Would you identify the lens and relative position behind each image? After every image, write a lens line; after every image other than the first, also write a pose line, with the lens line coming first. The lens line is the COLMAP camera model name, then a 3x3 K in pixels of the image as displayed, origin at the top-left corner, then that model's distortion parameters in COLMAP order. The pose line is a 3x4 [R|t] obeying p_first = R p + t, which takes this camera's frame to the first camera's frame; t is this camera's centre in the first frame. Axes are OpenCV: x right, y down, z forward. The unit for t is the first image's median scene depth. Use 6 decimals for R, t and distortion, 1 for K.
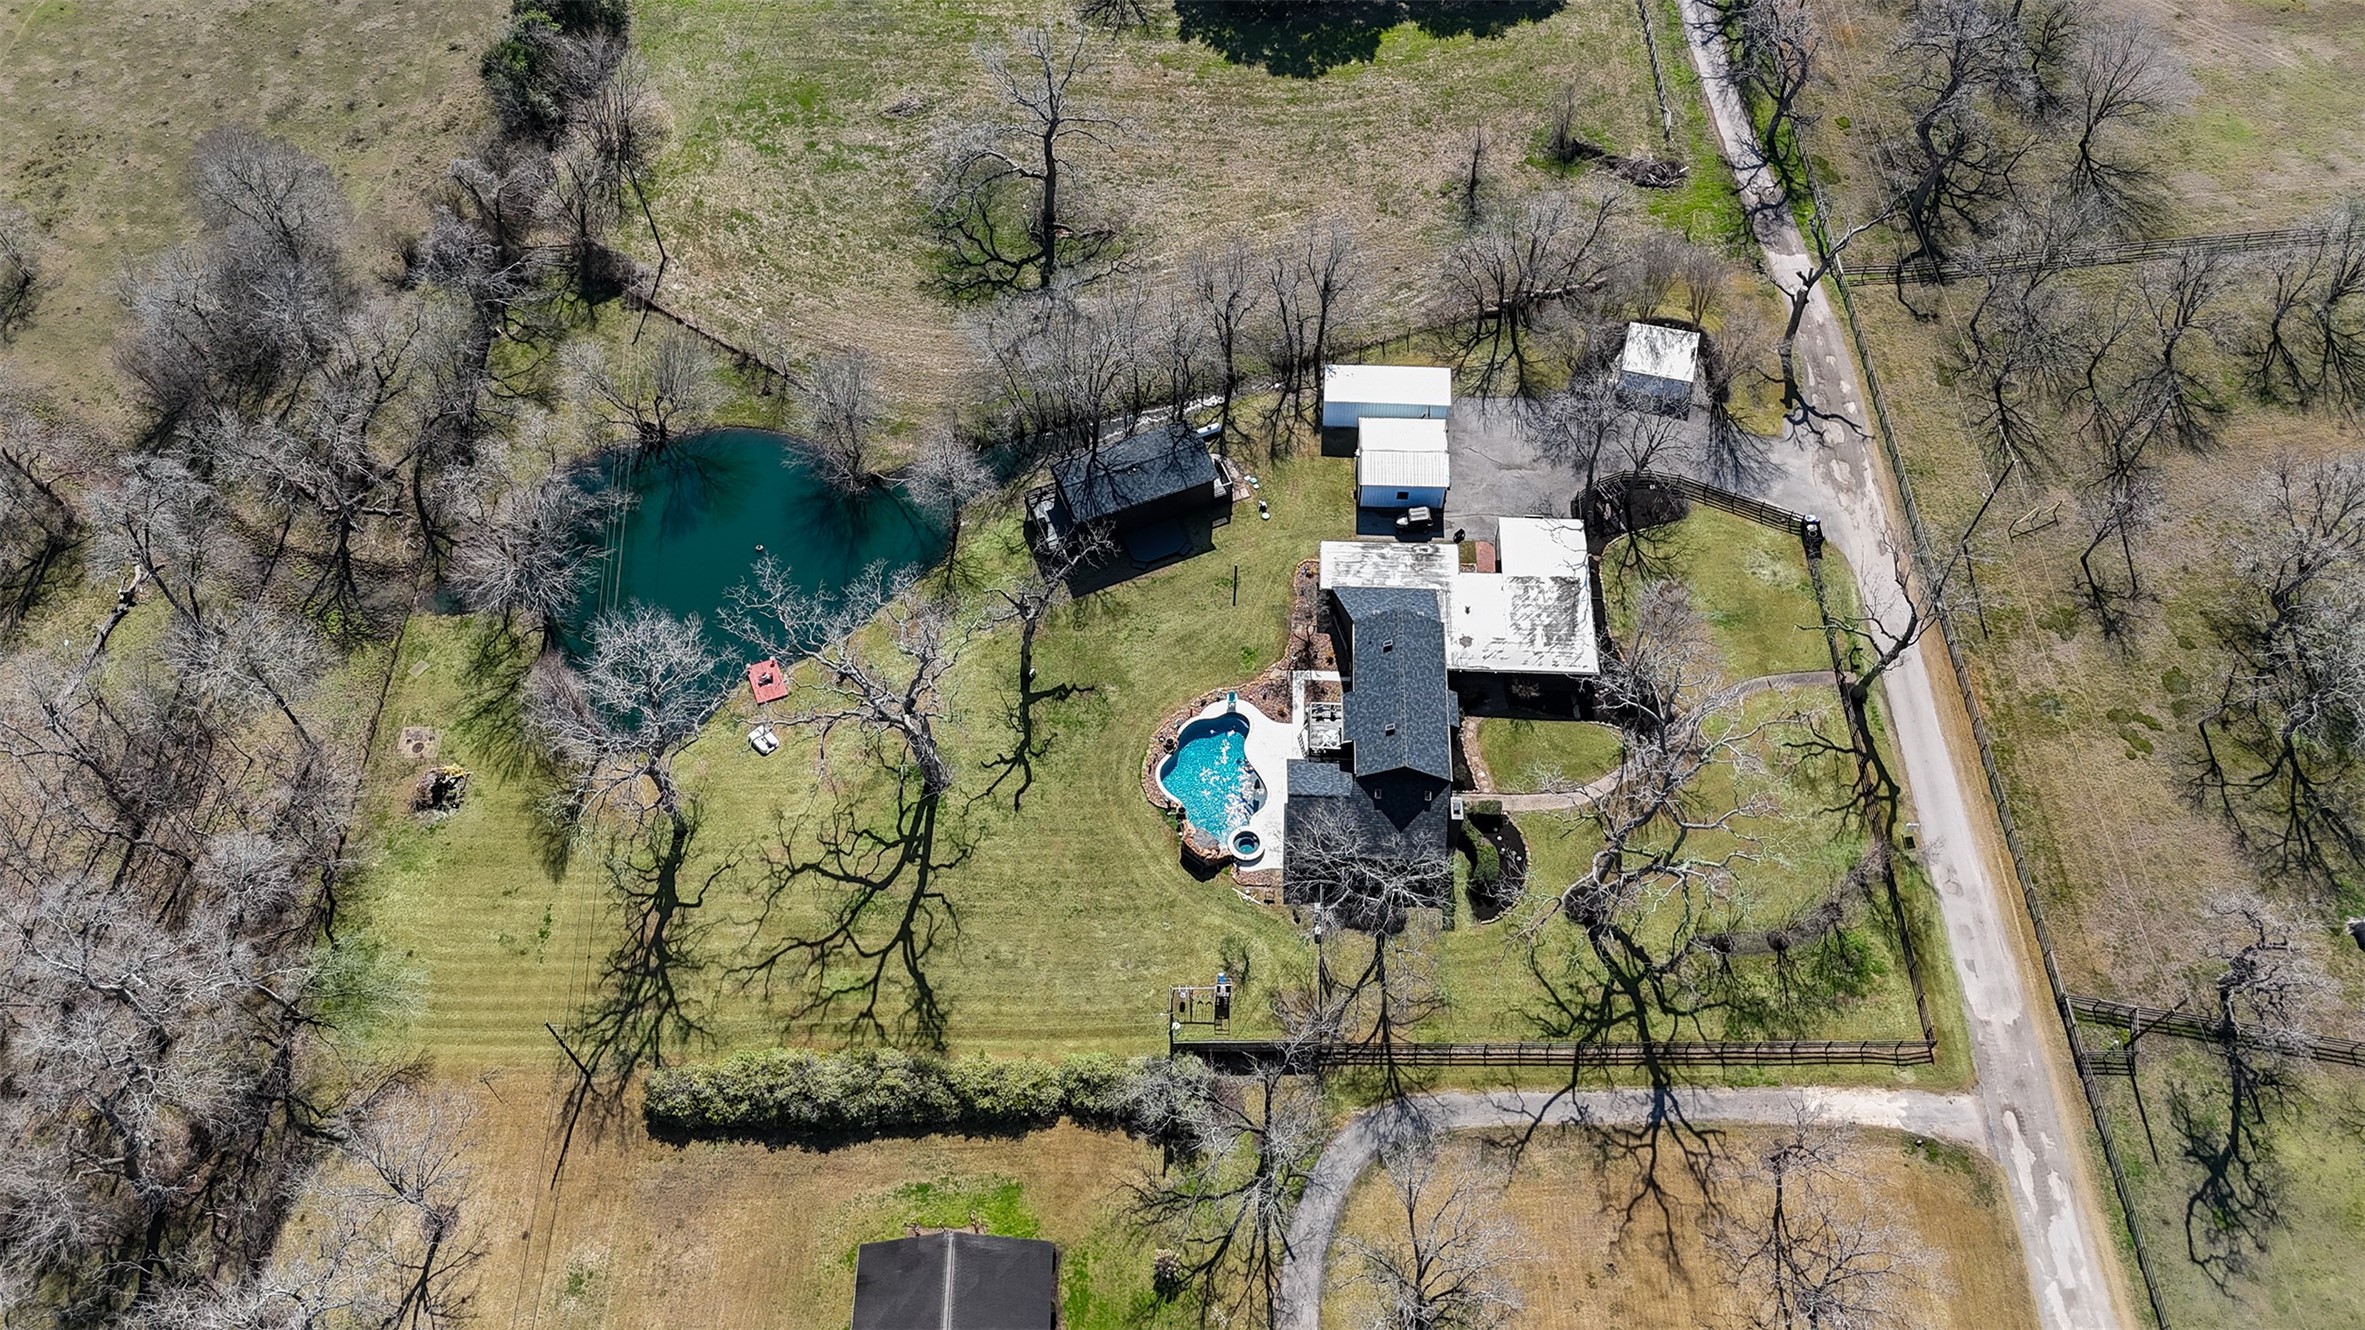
lens RADIAL K [[1737.0, 0, 1196.2], [0, 1737.0, 658.5], [0, 0, 1]] dist [0.072818, -0.067329]
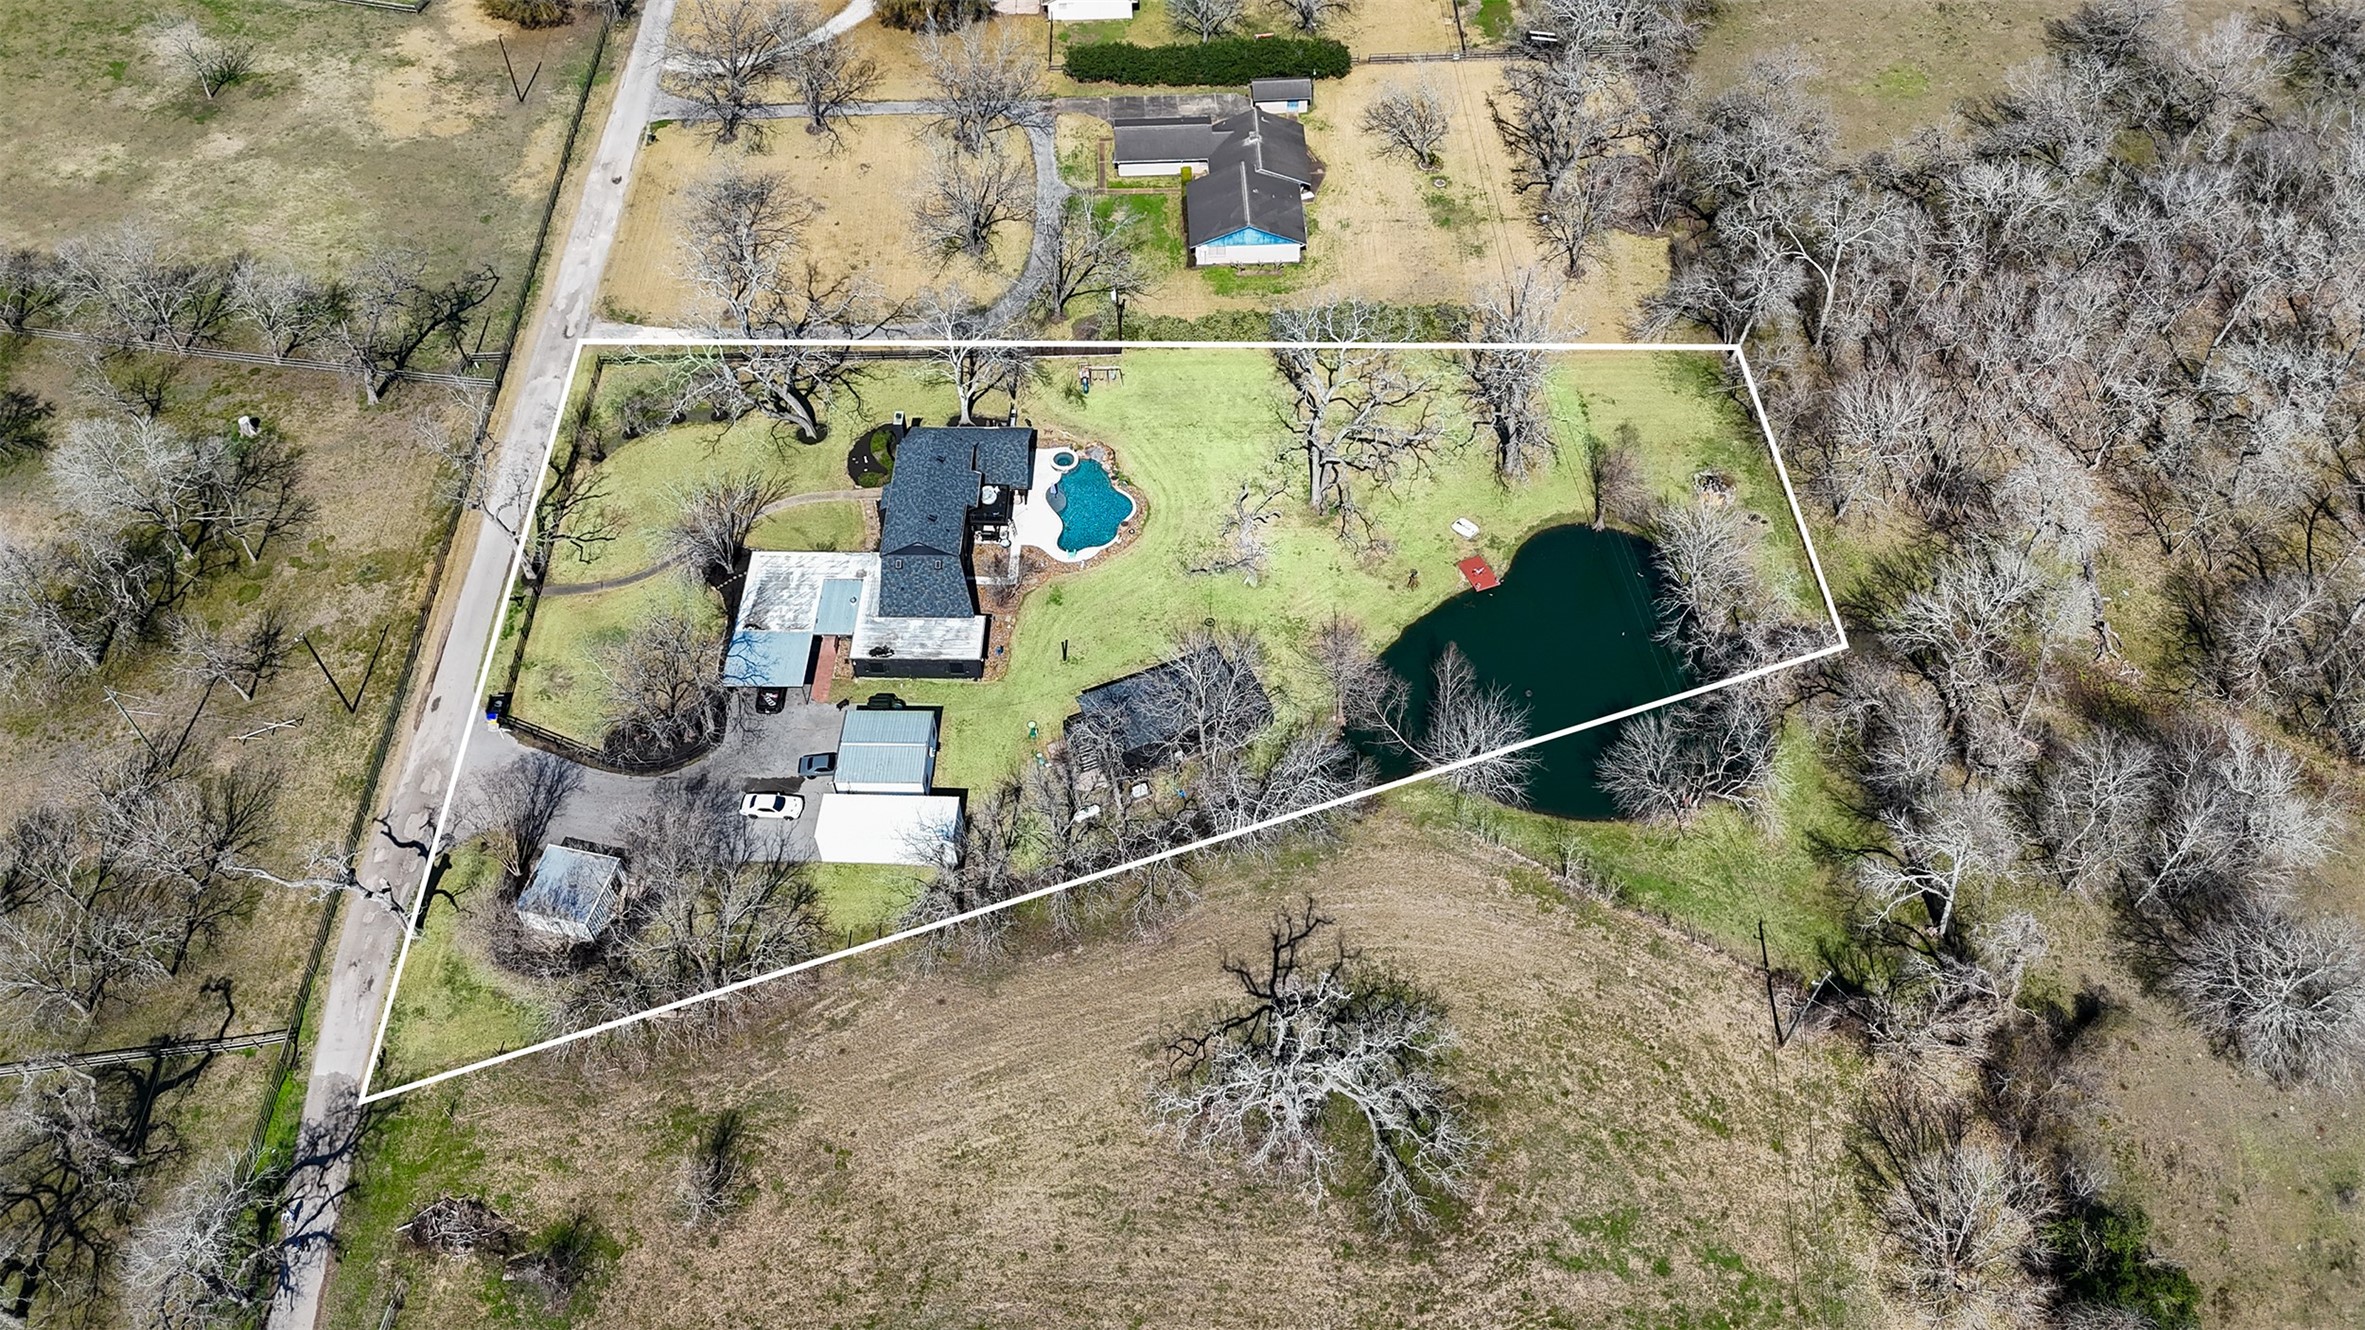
lens RADIAL K [[1737.0, 0, 1190.3], [0, 1737.0, 655.8], [0, 0, 1]] dist [0.072818, -0.067329]
pose [[-0.999458, 0.032915, -0.000939, -0.056891], [-0.010739, -0.298848, 0.954240, -1.121309], [0.031128, 0.953733, 0.299039, 0.726618]]
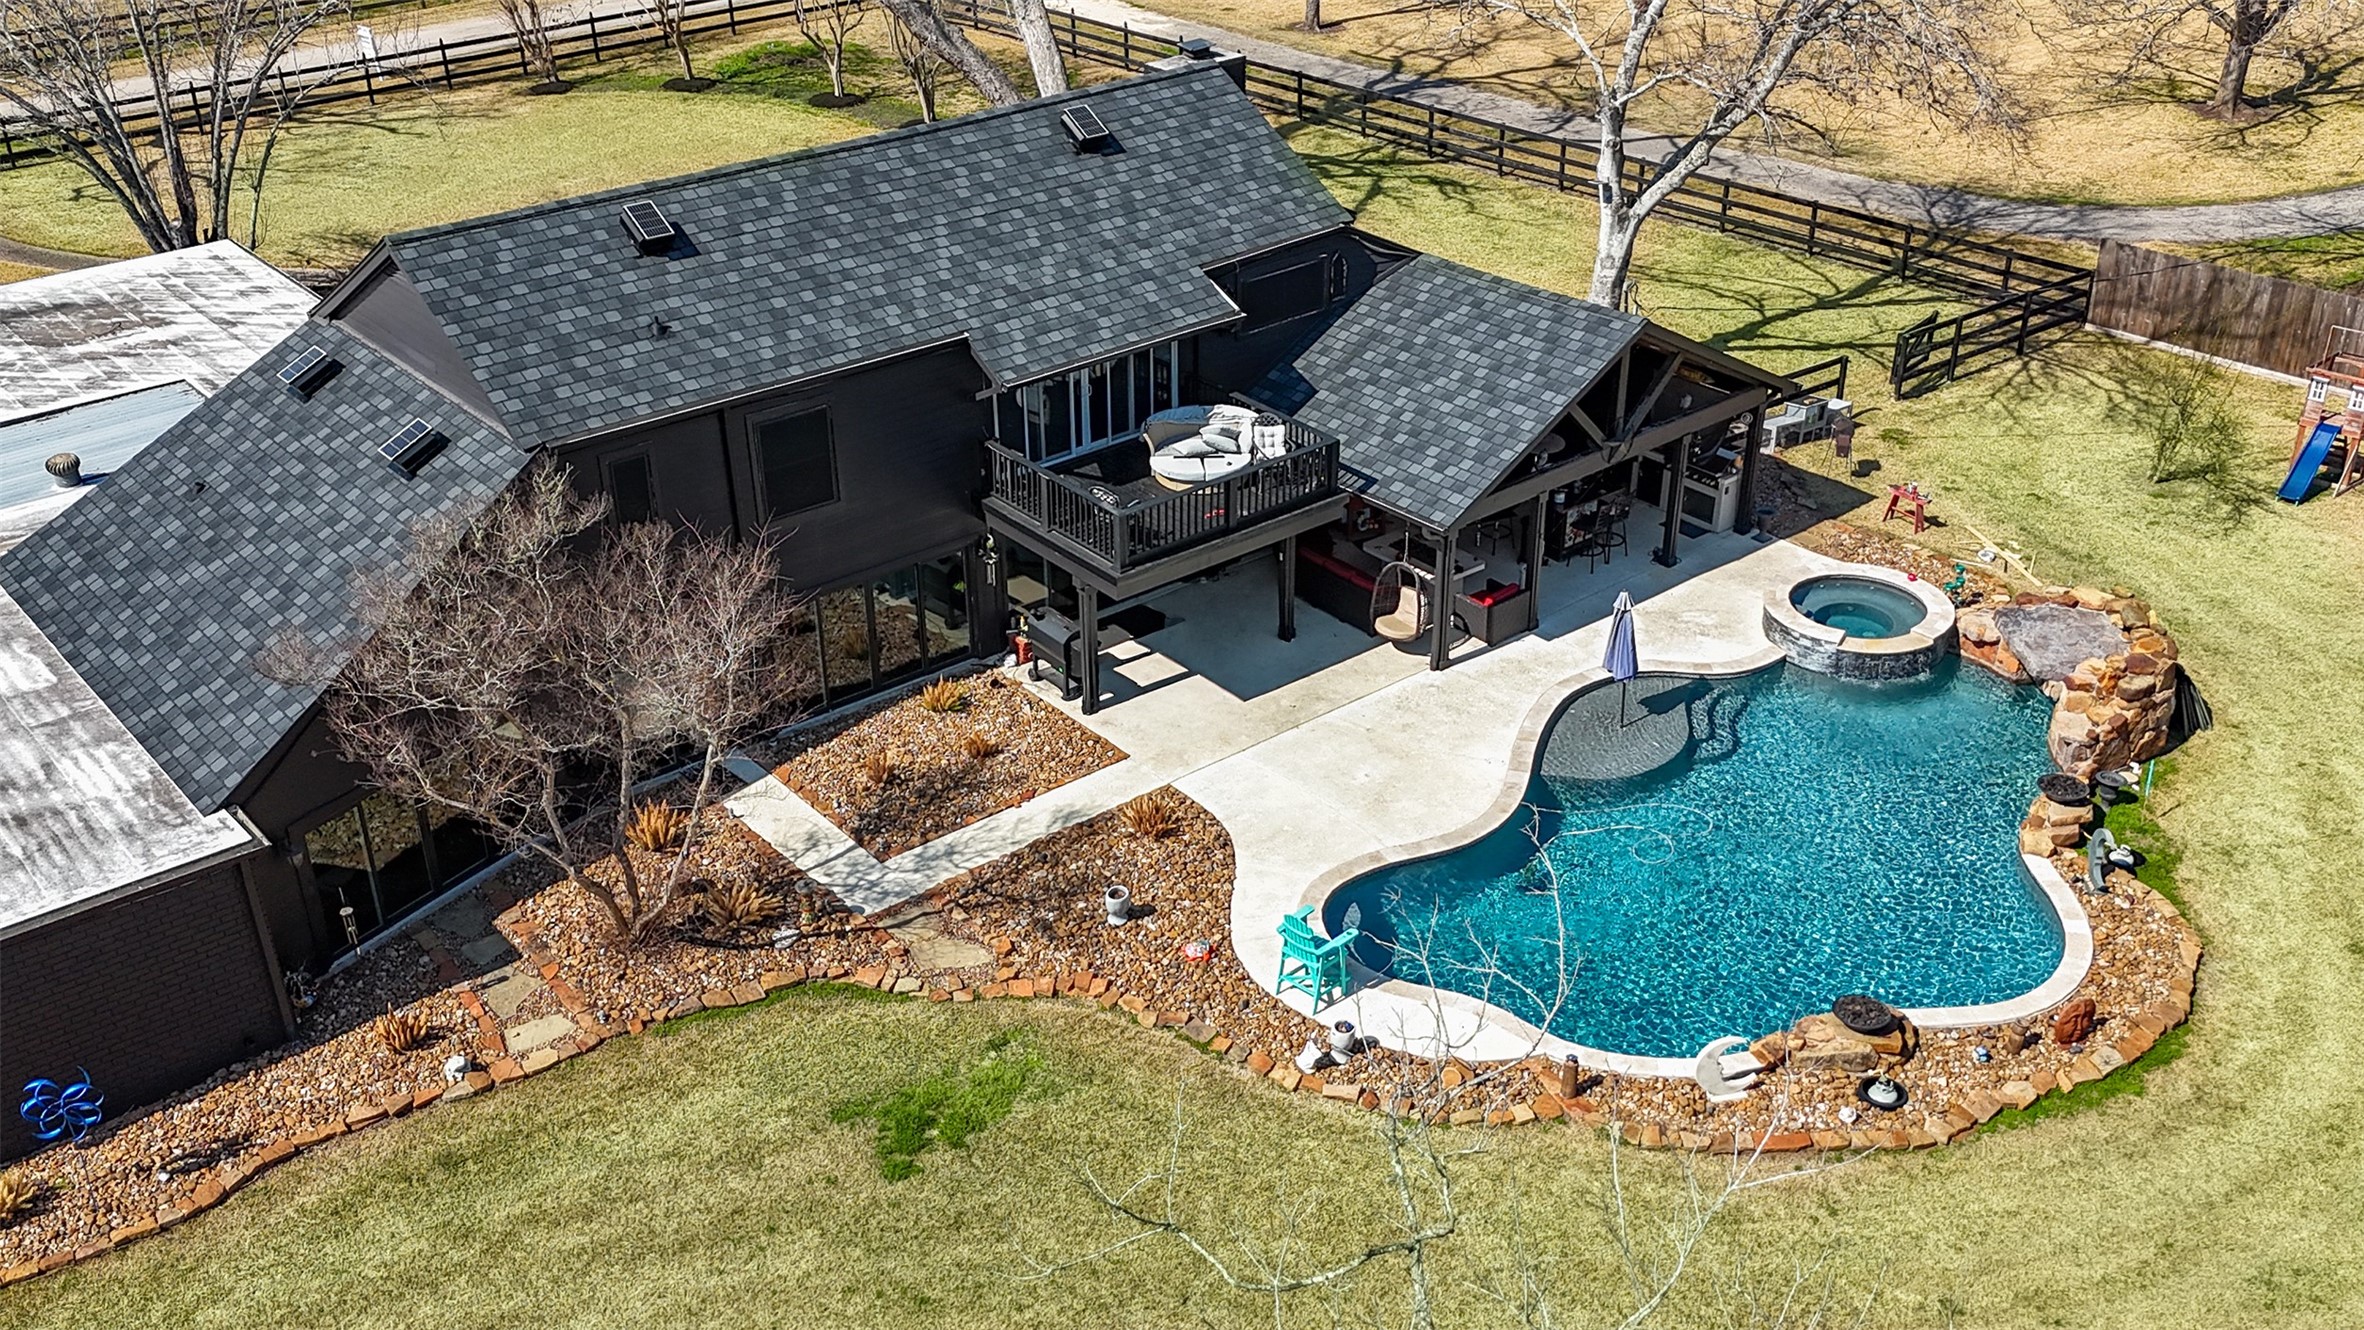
lens RADIAL K [[2215.3, 0, 1189.1], [0, 2215.3, 759.3], [0, 0, 1]] dist [0.058961, 0.000000]
pose [[-0.670450, -0.363101, 0.647035, -0.090412], [0.631108, 0.179453, 0.754652, -0.131638], [-0.390127, 0.914305, 0.108841, 0.978375]]
